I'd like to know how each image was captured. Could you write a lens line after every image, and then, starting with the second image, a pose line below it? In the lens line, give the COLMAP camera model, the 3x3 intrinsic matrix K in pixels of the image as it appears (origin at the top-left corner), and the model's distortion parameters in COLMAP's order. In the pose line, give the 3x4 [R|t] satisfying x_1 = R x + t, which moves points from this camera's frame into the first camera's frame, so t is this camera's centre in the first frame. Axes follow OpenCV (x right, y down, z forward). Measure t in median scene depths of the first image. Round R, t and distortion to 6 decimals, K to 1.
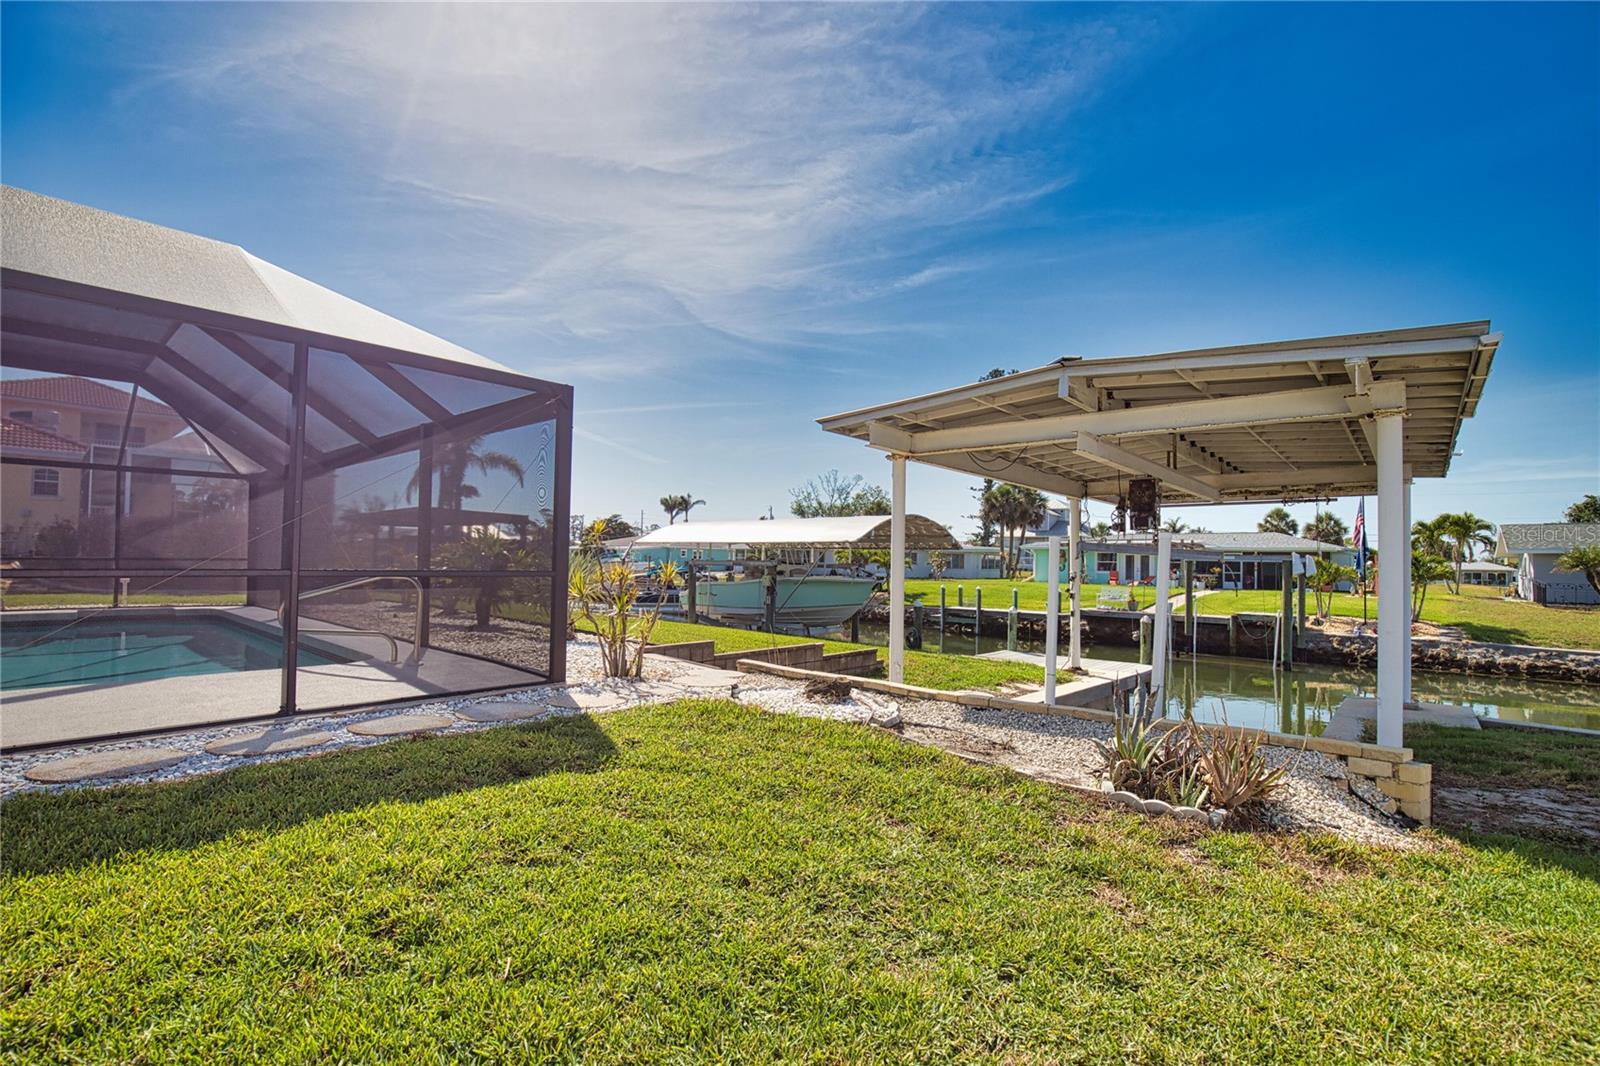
lens RADIAL K [[731.5, 0, 809.5], [0, 731.5, 542.2], [0, 0, 1]] dist [-0.037522, 0.008011]
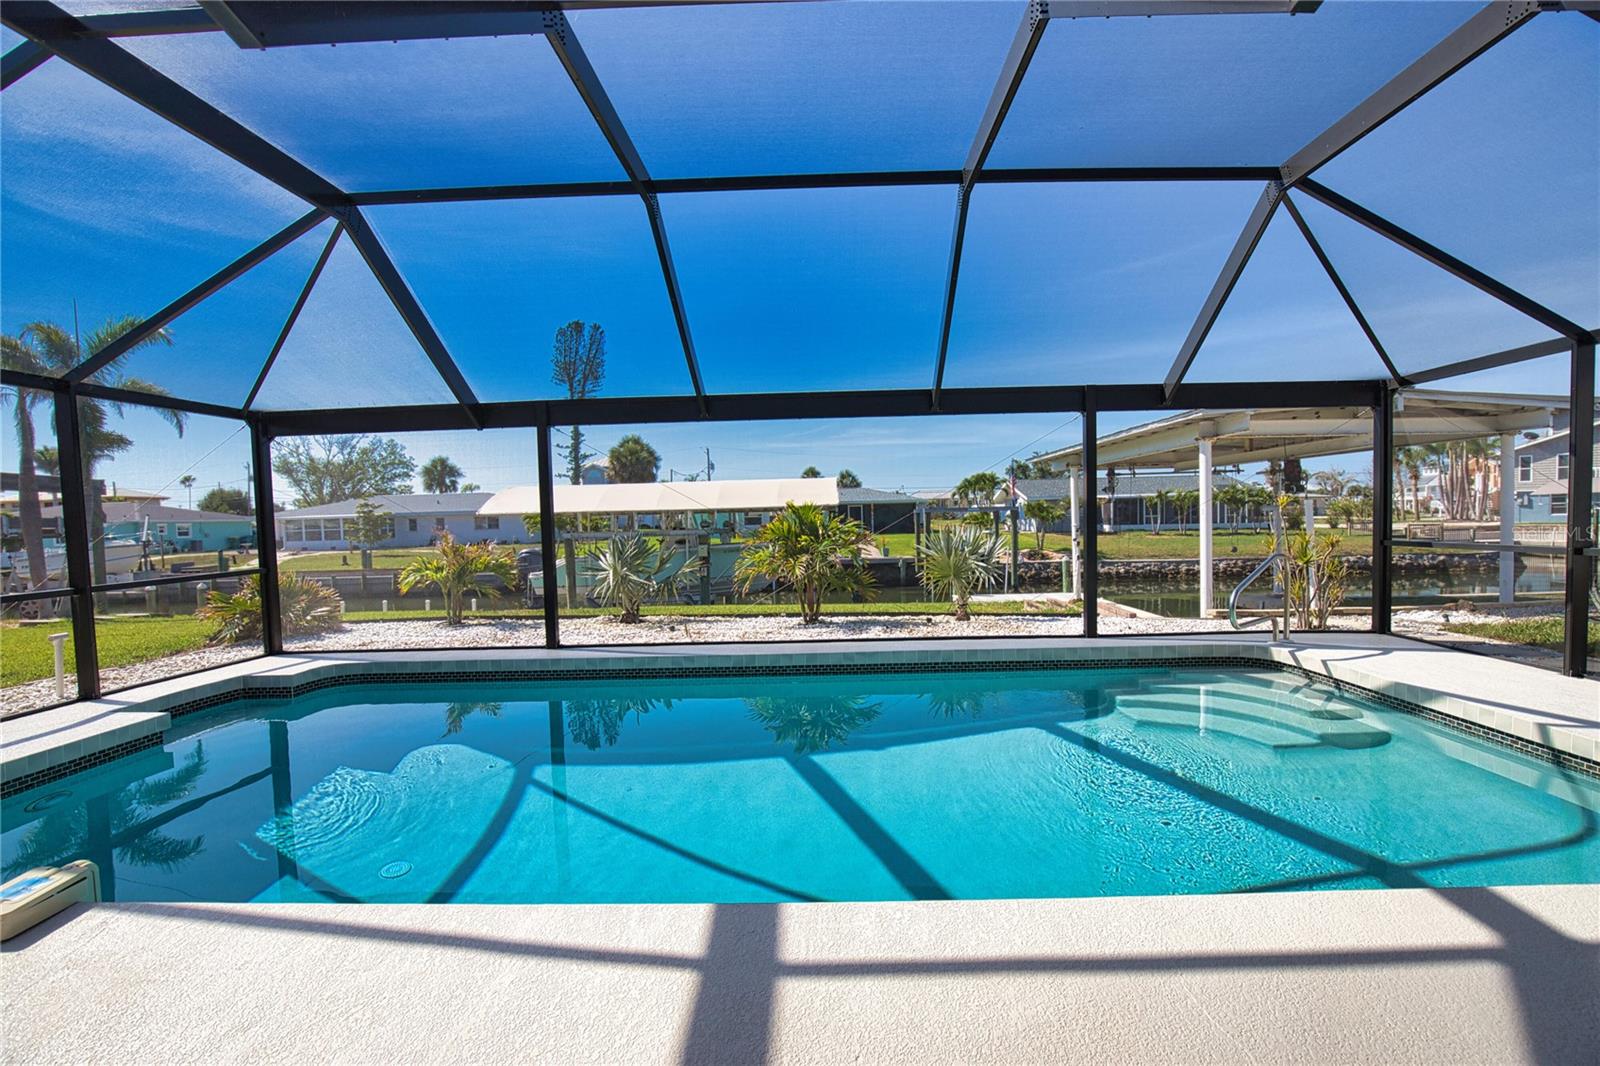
lens RADIAL K [[731.5, 0, 809.5], [0, 731.5, 542.2], [0, 0, 1]] dist [-0.037522, 0.008011]
pose [[0.766532, -0.061436, 0.639261, -0.160587], [0.023509, 0.997431, 0.067669, -0.004866], [-0.641776, -0.036842, 0.766007, 0.065129]]
